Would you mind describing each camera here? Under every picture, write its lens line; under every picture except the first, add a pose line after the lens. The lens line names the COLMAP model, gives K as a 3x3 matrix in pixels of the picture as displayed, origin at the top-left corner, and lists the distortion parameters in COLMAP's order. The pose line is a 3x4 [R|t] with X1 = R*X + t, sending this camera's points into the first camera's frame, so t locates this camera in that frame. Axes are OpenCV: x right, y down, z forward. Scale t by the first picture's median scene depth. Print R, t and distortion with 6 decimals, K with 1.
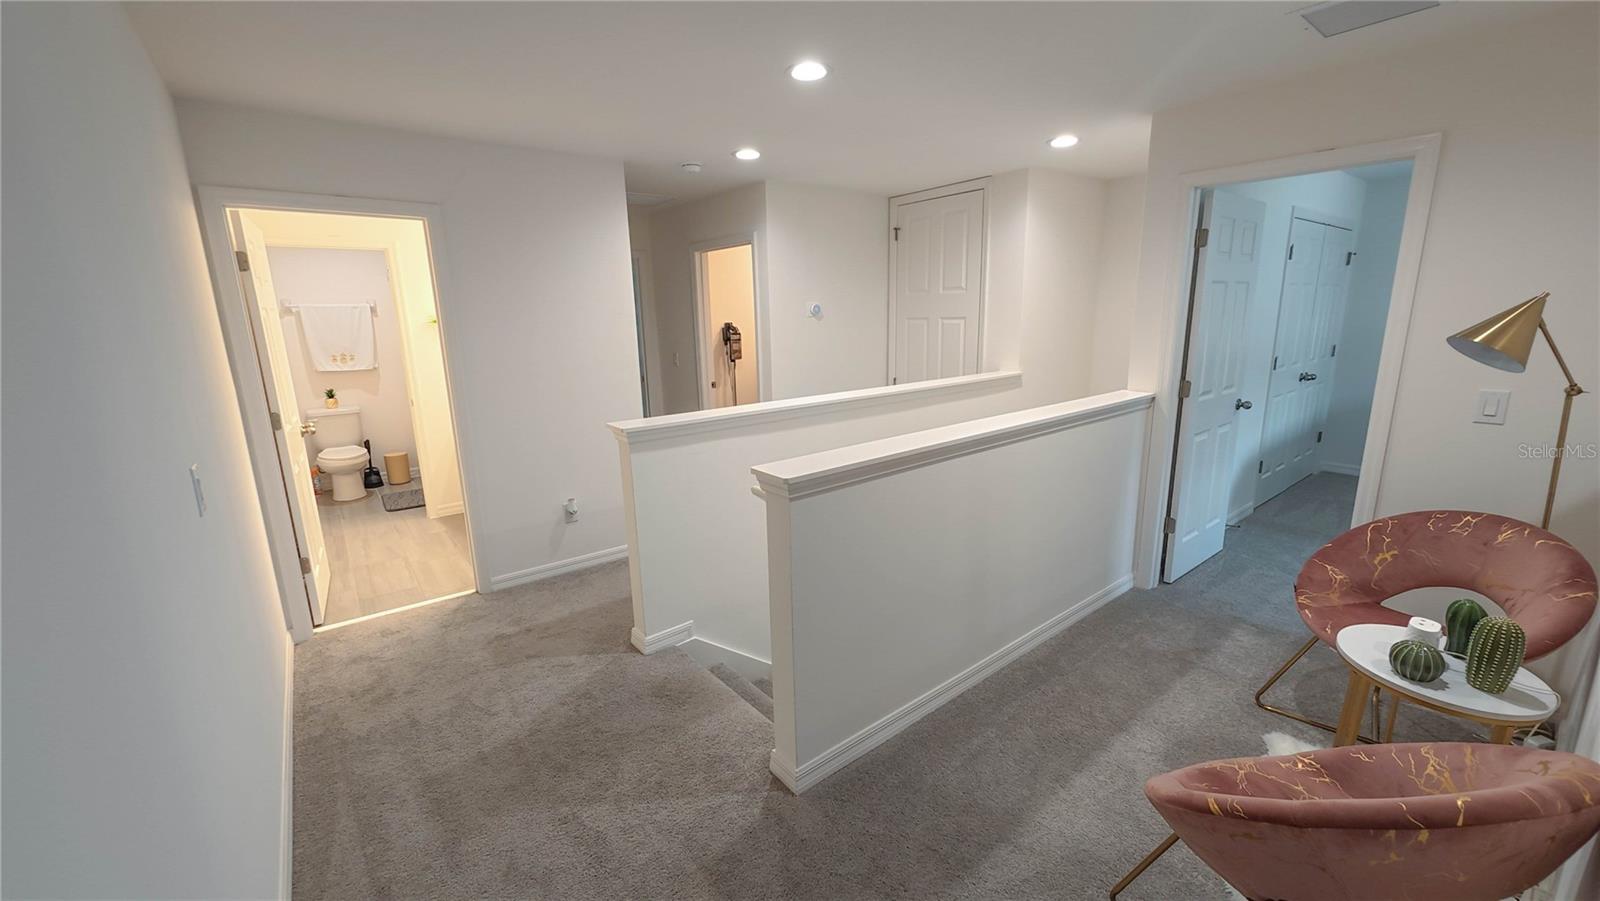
lens RADIAL K [[625.0, 0, 800.0], [0, 625.0, 450.5], [0, 0, 1]] dist [-0.000877, -0.000107]
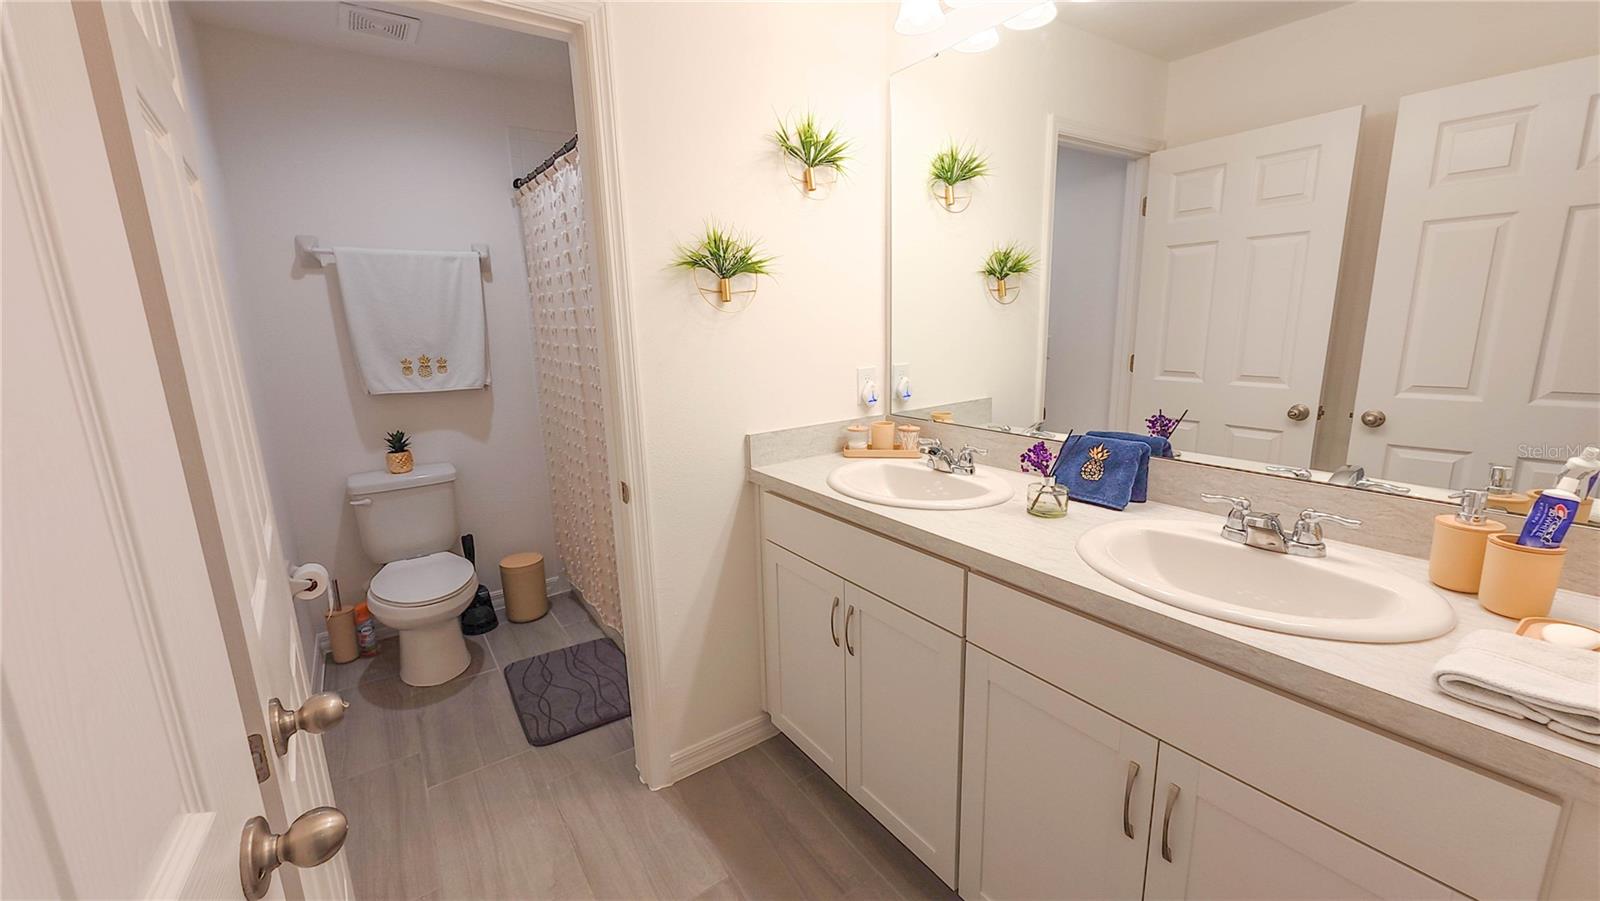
lens RADIAL K [[625.0, 0, 800.0], [0, 625.0, 450.5], [0, 0, 1]] dist [-0.000877, -0.000107]
pose [[0.998520, 0.014053, -0.052539, -0.424777], [-0.014094, 0.999901, -0.000406, -0.088137], [0.052528, 0.001146, 0.998619, 0.546972]]
